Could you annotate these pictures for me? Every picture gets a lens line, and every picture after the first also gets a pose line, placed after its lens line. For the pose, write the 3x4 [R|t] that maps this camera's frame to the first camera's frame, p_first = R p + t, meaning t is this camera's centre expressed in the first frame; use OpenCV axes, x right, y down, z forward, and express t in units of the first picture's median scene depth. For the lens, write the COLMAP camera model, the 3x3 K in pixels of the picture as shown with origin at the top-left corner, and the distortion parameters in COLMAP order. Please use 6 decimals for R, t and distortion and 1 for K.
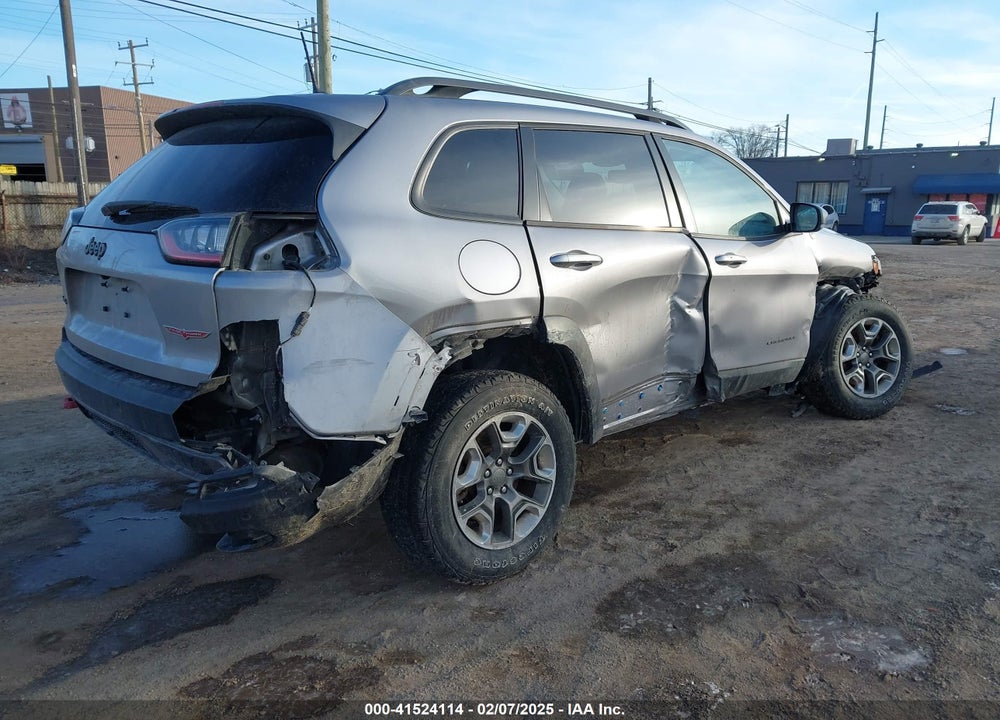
lens RADIAL K [[770.4, 0, 499.6], [0, 770.4, 389.3], [0, 0, 1]] dist [0.021411, -0.010896]
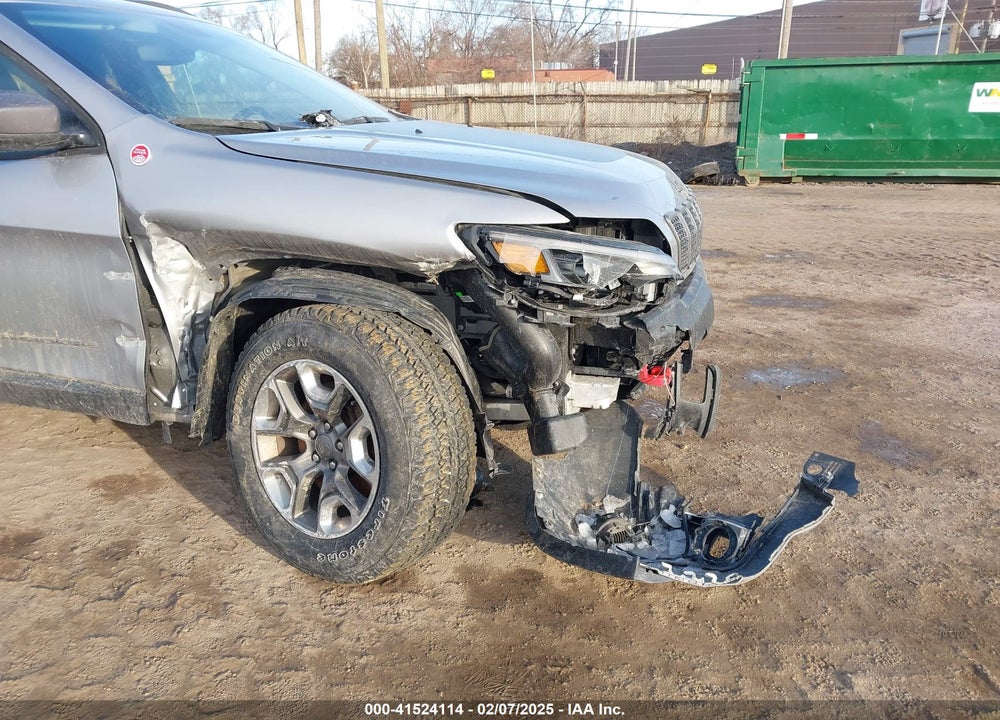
lens RADIAL K [[770.4, 0, 513.1], [0, 770.4, 383.1], [0, 0, 1]] dist [0.021411, -0.010896]
pose [[0.514882, 0.285510, -0.808320, 1.383042], [-0.189575, 0.957486, 0.217442, -0.305572], [0.836037, 0.041281, 0.547118, 1.321895]]
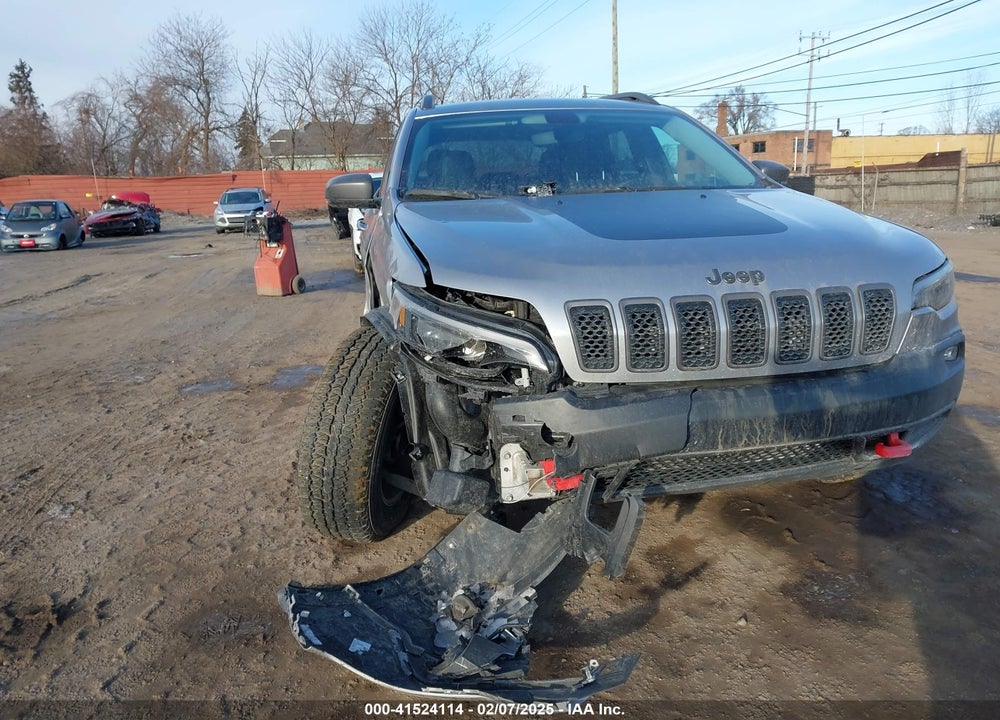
lens RADIAL K [[770.4, 0, 499.3], [0, 770.4, 362.7], [0, 0, 1]] dist [0.021411, -0.010896]
pose [[-0.563339, 0.200283, -0.801583, 1.383515], [-0.168985, 0.921736, 0.349065, -0.498964], [0.808760, 0.332098, -0.485405, 2.139000]]
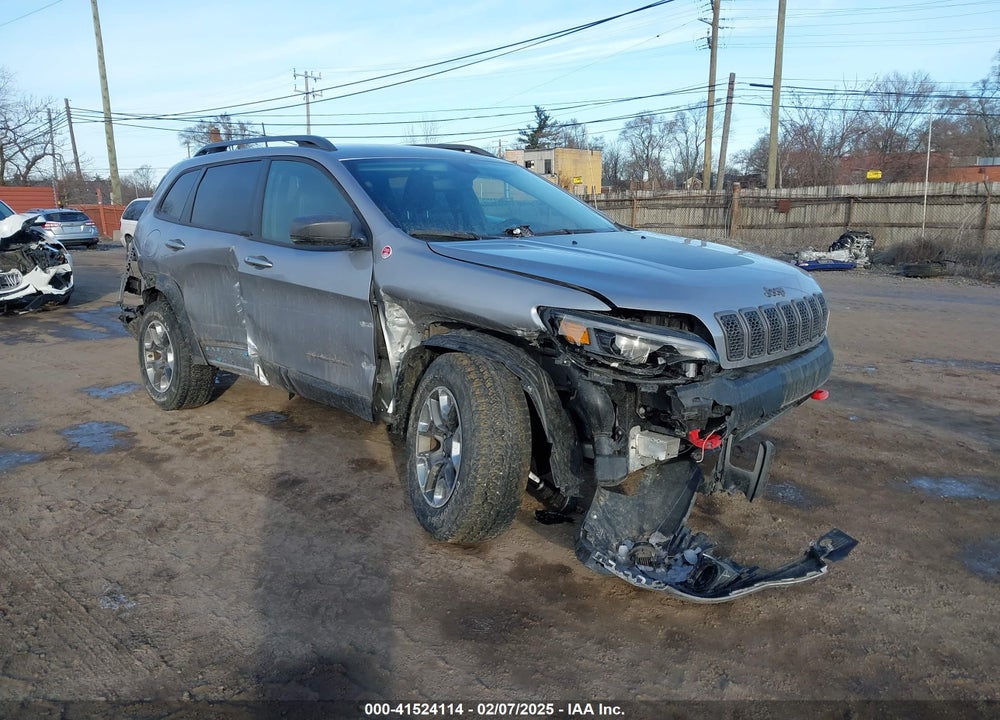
lens RADIAL K [[770.4, 0, 507.5], [0, 770.4, 361.6], [0, 0, 1]] dist [0.021411, -0.010896]
pose [[0.033184, 0.200422, -0.979148, 1.742927], [-0.230032, 0.954917, 0.187666, -0.389137], [0.972617, 0.219008, 0.077792, 1.538151]]
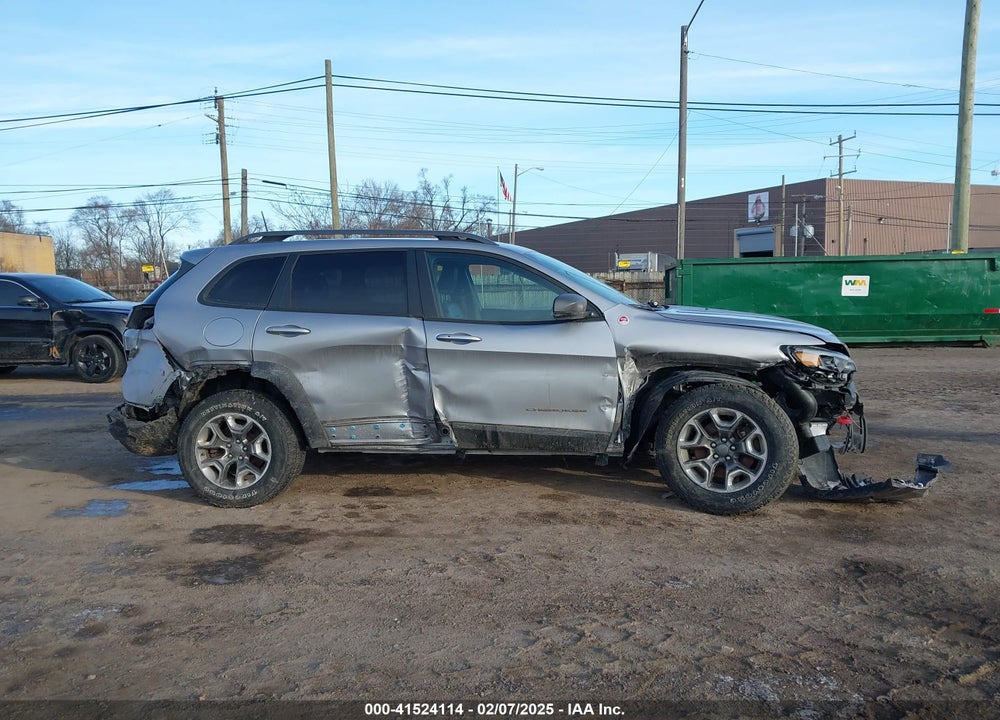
lens RADIAL K [[770.4, 0, 506.3], [0, 770.4, 360.6], [0, 0, 1]] dist [0.021411, -0.010896]
pose [[0.641371, 0.061688, -0.764747, 1.605387], [-0.163574, 0.984840, -0.057742, -0.079282], [0.749591, 0.162127, 0.641738, 0.263474]]
